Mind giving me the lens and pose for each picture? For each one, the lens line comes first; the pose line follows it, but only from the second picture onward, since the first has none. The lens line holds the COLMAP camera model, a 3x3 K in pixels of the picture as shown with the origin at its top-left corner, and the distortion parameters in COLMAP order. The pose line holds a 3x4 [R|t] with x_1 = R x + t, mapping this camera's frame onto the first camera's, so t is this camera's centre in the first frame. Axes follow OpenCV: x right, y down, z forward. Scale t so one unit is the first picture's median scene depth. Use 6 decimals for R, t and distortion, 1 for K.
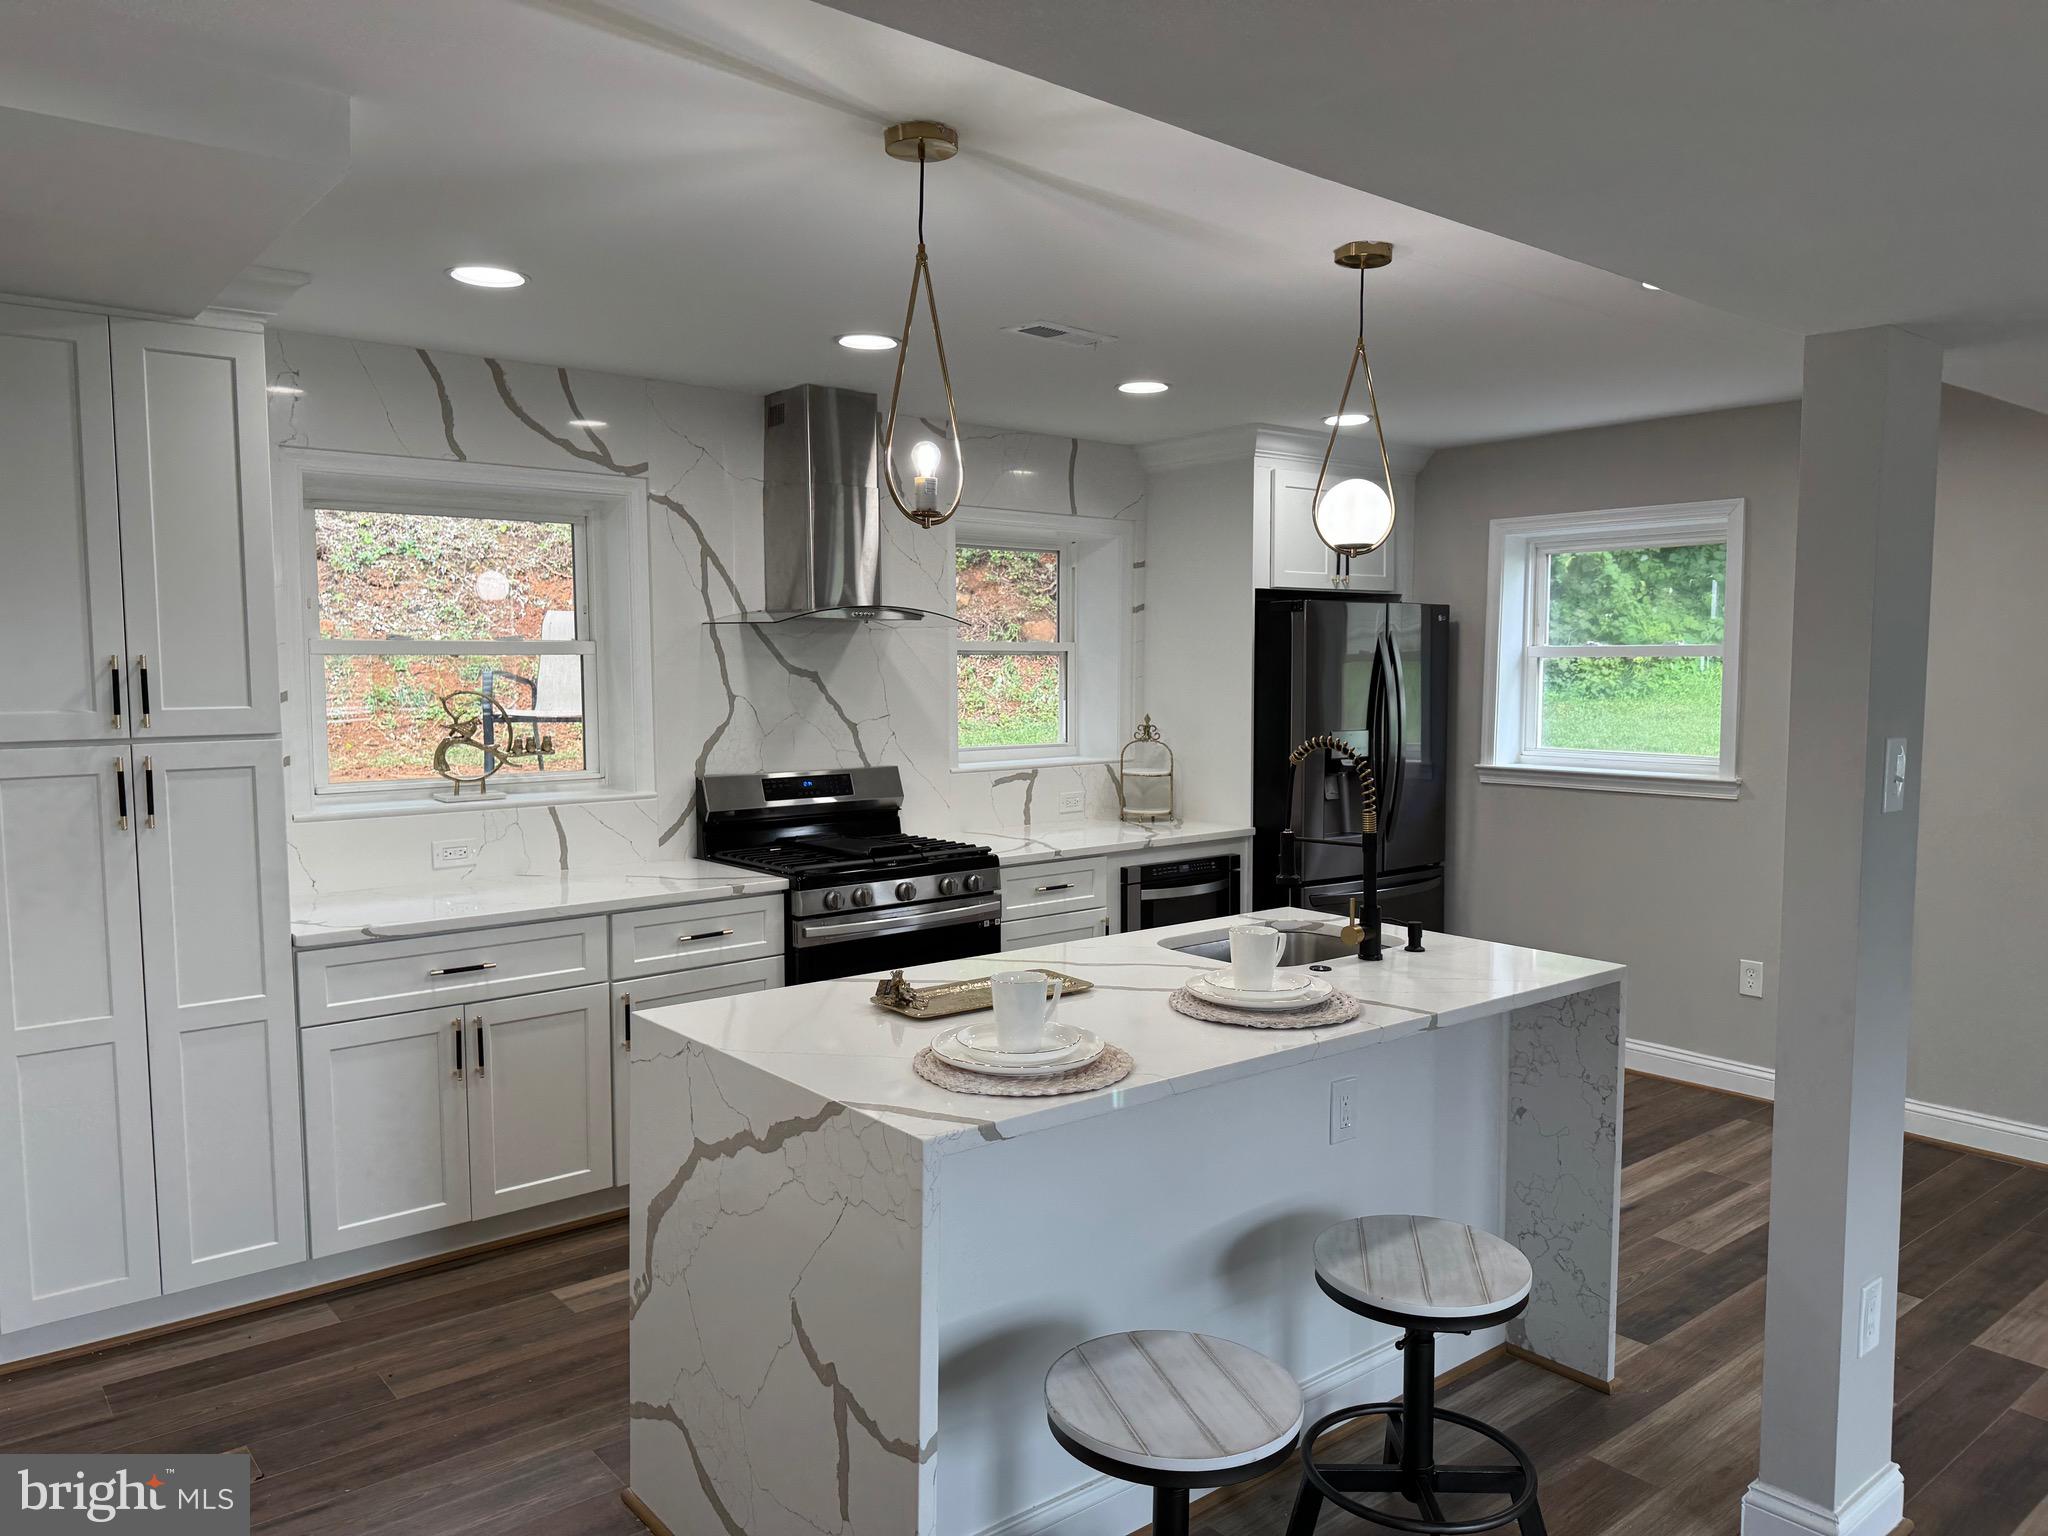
lens RADIAL K [[1424.9, 0, 1028.1], [0, 1424.9, 776.3], [0, 0, 1]] dist [0.129846, -0.211282]
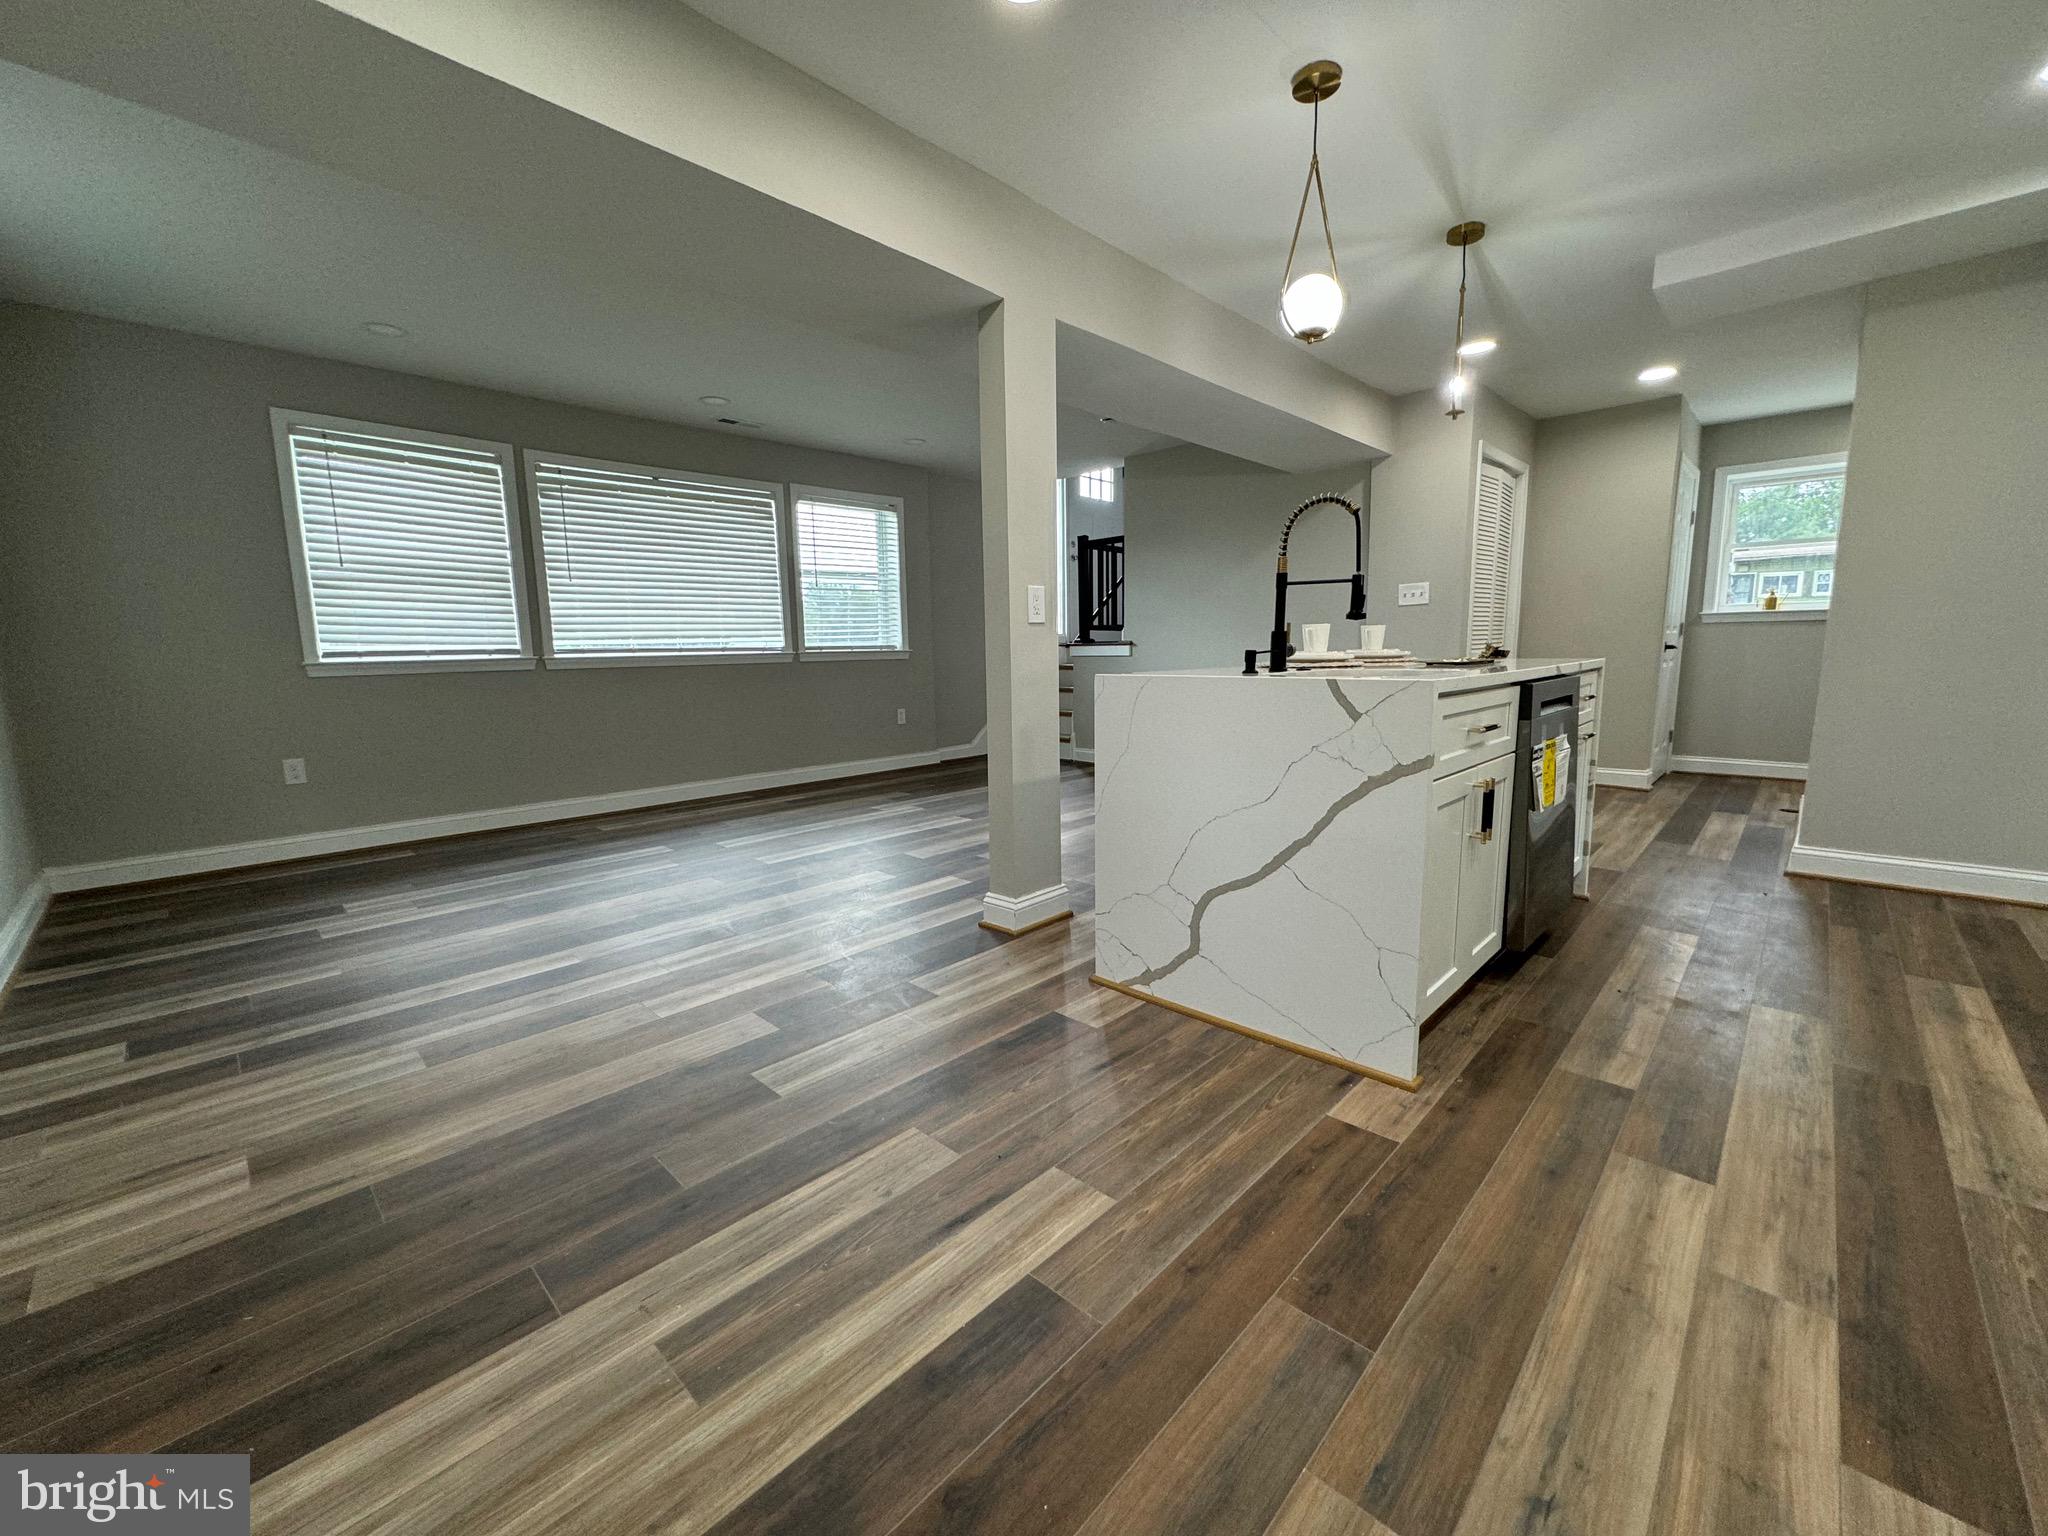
lens RADIAL K [[817.4, 0, 1022.0], [0, 817.4, 765.2], [0, 0, 1]] dist [-0.001429, 0.000172]
pose [[-0.994038, 0.031164, -0.104488, 0.373829], [0.007353, 0.975263, 0.220923, 0.028658], [0.108788, 0.218838, -0.969678, 1.162489]]
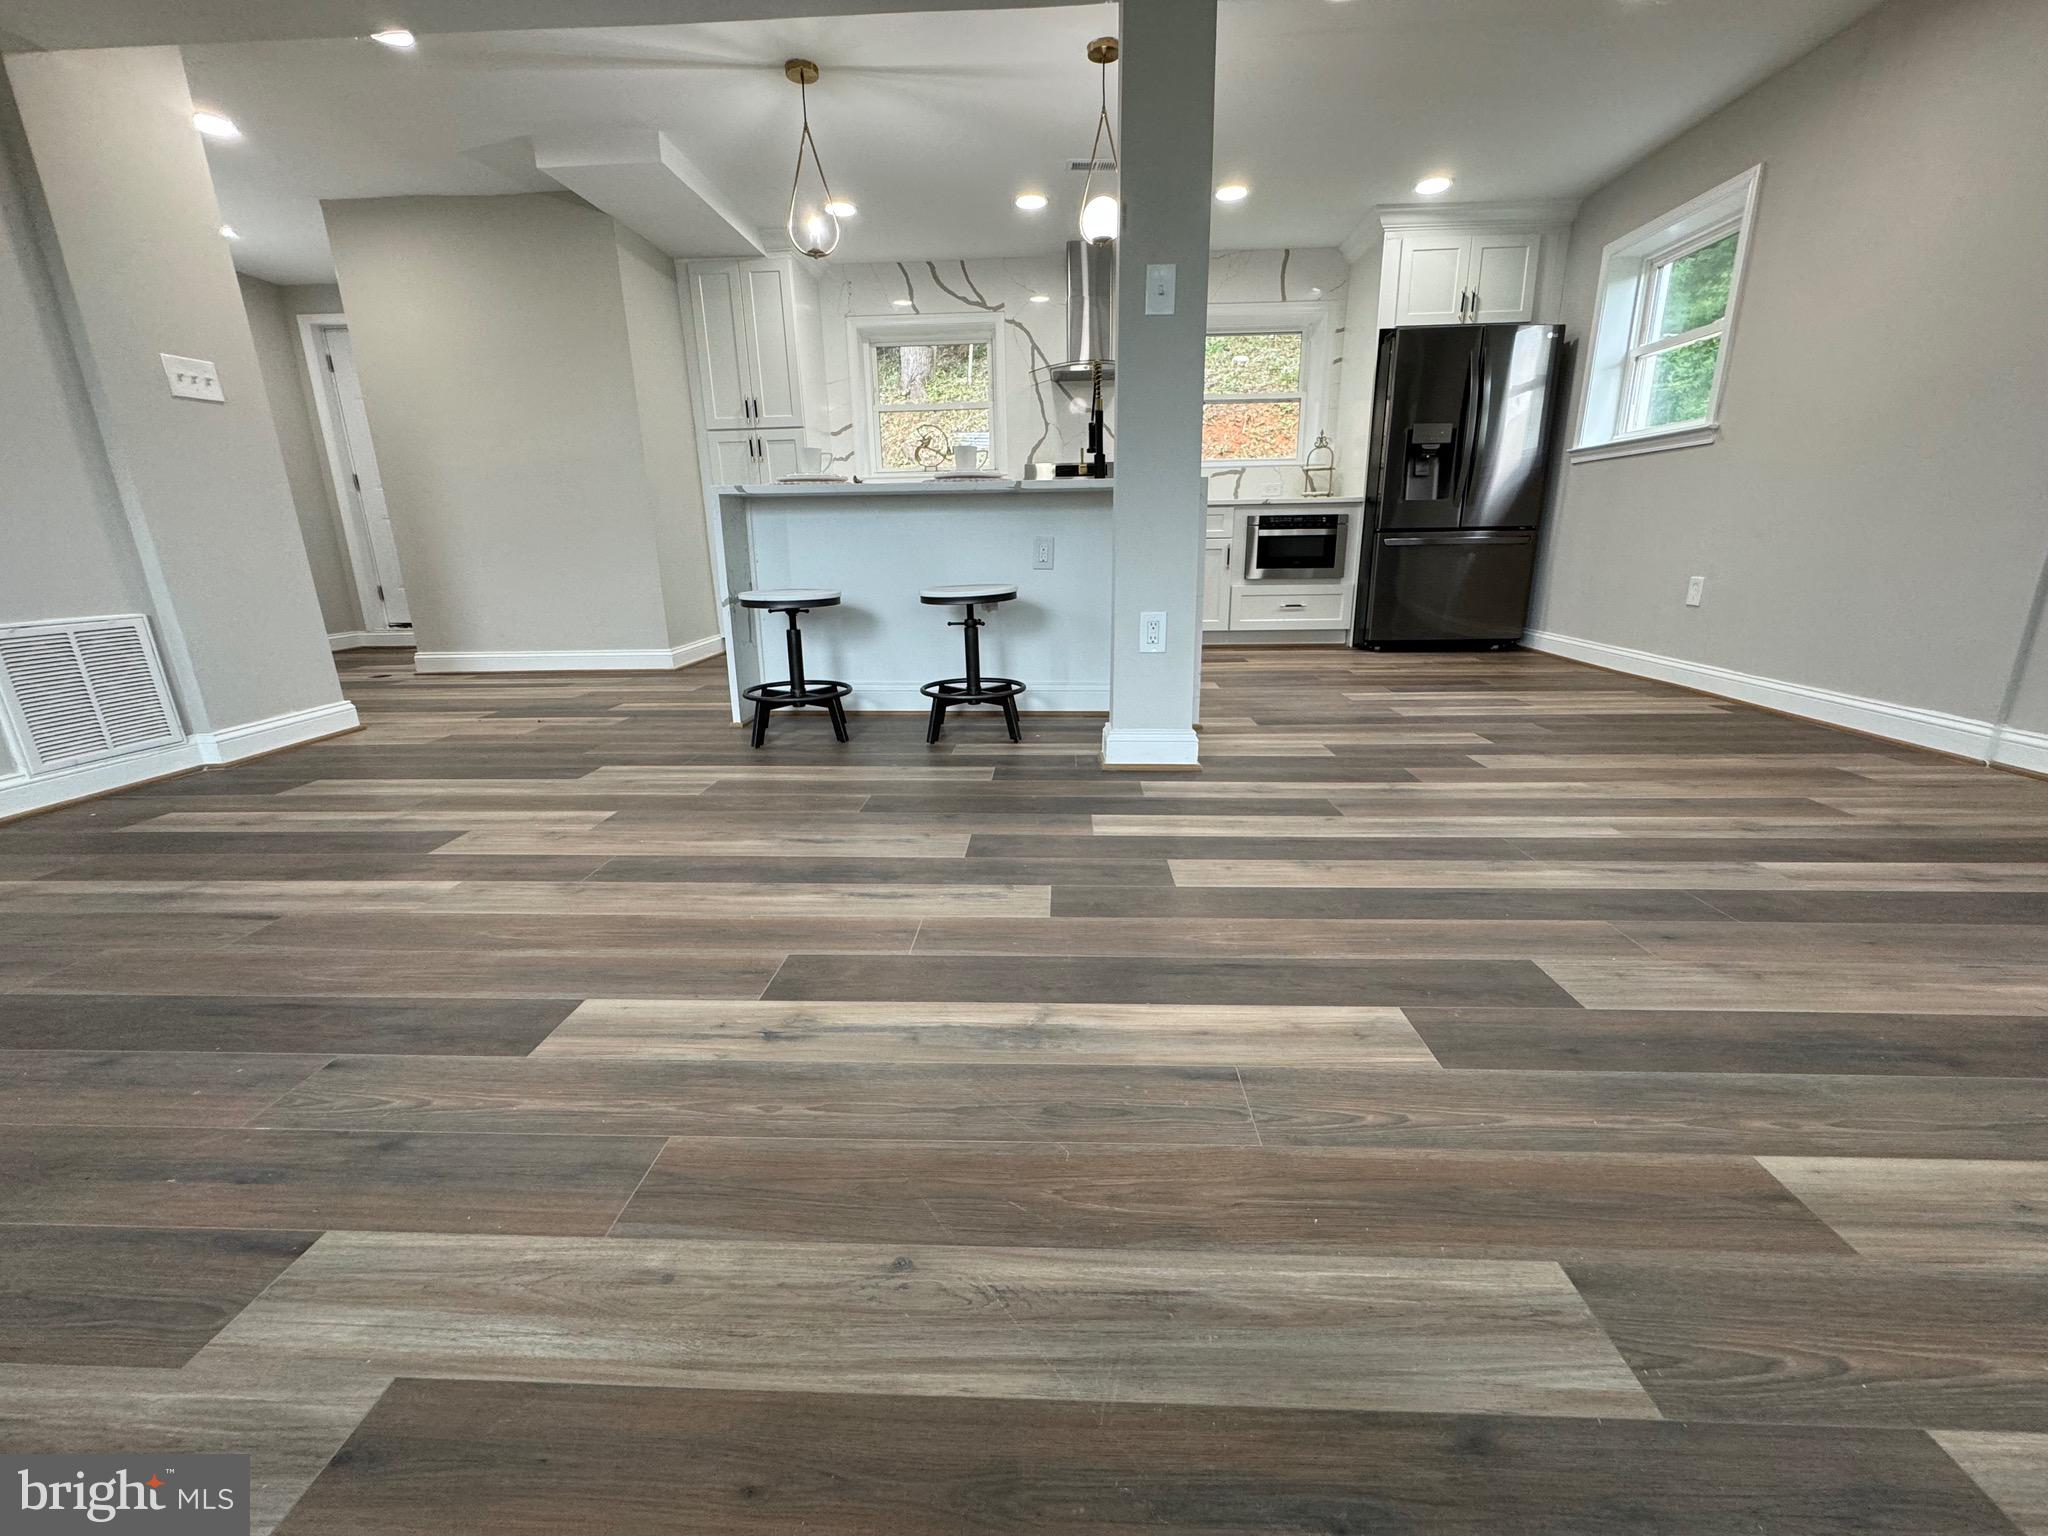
lens RADIAL K [[819.7, 0, 1023.5], [0, 819.7, 764.9], [0, 0, 1]] dist [-0.002796, 0.000456]
pose [[0.740681, 0.168740, -0.650322, 0.617787], [-0.036053, 0.976535, 0.212320, 0.174609], [0.670889, -0.133815, 0.729384, 0.075511]]
